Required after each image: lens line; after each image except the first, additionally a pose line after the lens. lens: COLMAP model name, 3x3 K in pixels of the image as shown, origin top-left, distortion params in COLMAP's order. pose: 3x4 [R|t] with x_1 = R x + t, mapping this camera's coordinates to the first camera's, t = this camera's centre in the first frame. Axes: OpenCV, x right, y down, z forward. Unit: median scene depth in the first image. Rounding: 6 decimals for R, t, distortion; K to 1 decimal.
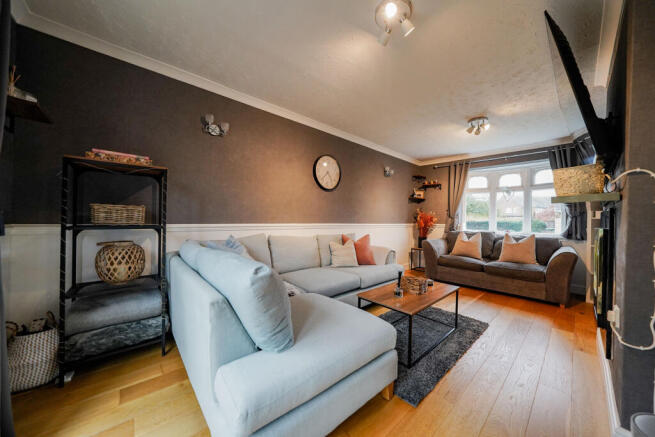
lens RADIAL K [[231.7, 0, 329.9], [0, 231.7, 218.0], [0, 0, 1]] dist [-0.010195, 0.000106]
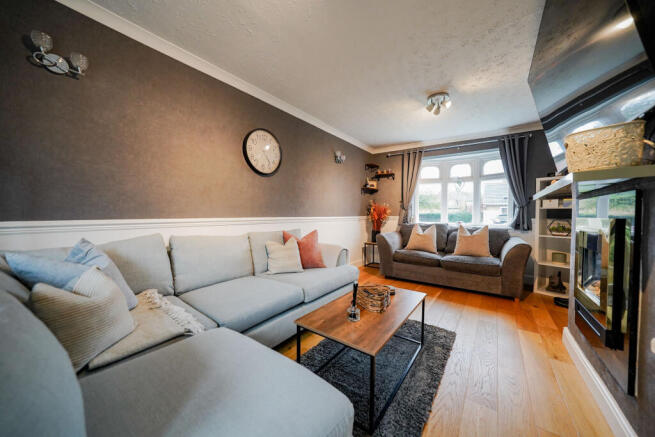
lens RADIAL K [[231.7, 0, 329.9], [0, 231.7, 218.0], [0, 0, 1]] dist [-0.010195, 0.000106]
pose [[0.979751, -0.014966, 0.199659, 0.053325], [0.009672, 0.999576, 0.027462, 0.007186], [-0.199985, -0.024975, 0.979481, 0.198594]]
